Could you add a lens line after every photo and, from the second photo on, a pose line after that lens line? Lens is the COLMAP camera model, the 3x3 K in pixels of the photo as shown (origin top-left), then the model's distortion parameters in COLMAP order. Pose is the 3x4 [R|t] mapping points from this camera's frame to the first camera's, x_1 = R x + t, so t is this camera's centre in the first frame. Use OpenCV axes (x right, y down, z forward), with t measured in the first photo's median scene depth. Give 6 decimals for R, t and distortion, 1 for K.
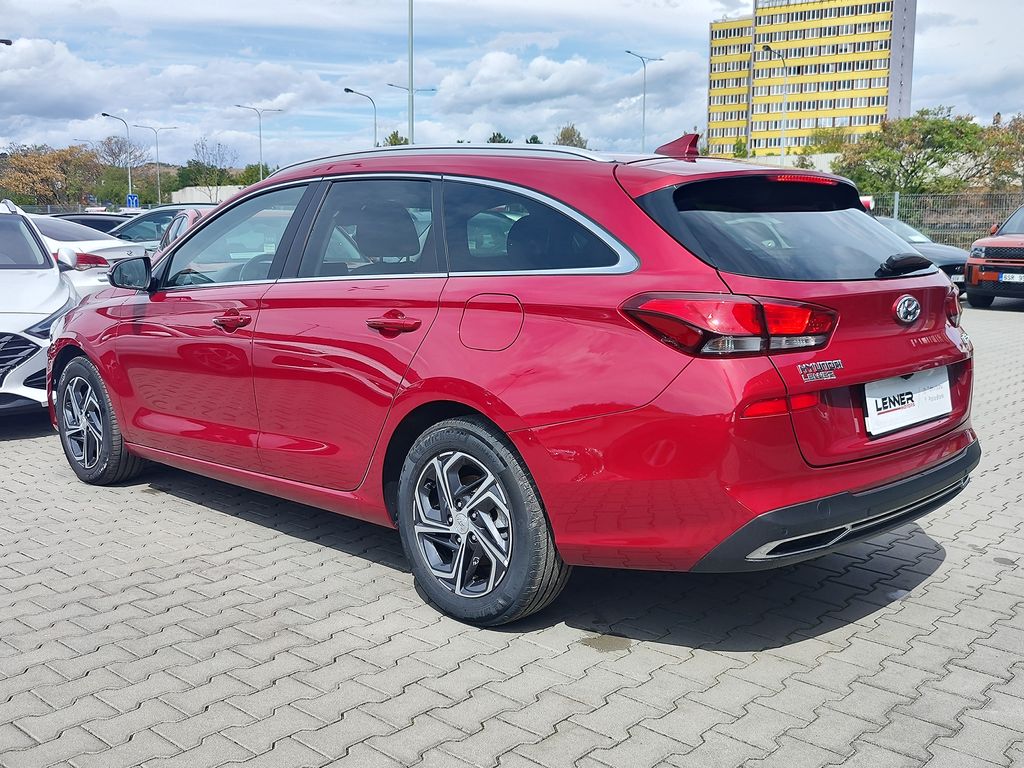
lens RADIAL K [[1002.3, 0, 512.6], [0, 1002.3, 386.9], [0, 0, 1]] dist [0.007997, 0.000000]
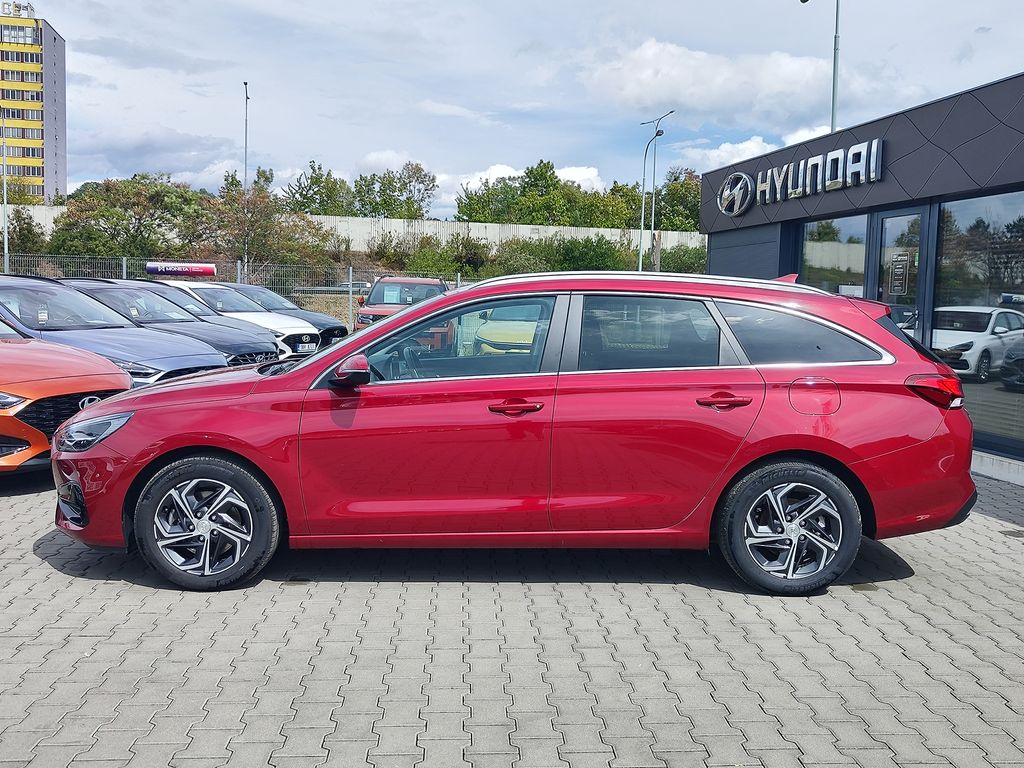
lens RADIAL K [[1002.3, 0, 510.7], [0, 1002.3, 383.6], [0, 0, 1]] dist [0.007997, 0.000000]
pose [[0.720530, -0.043508, 0.692057, -1.415051], [0.084179, 0.996137, -0.025017, -0.084124], [-0.688295, 0.076282, 0.721409, 0.180154]]
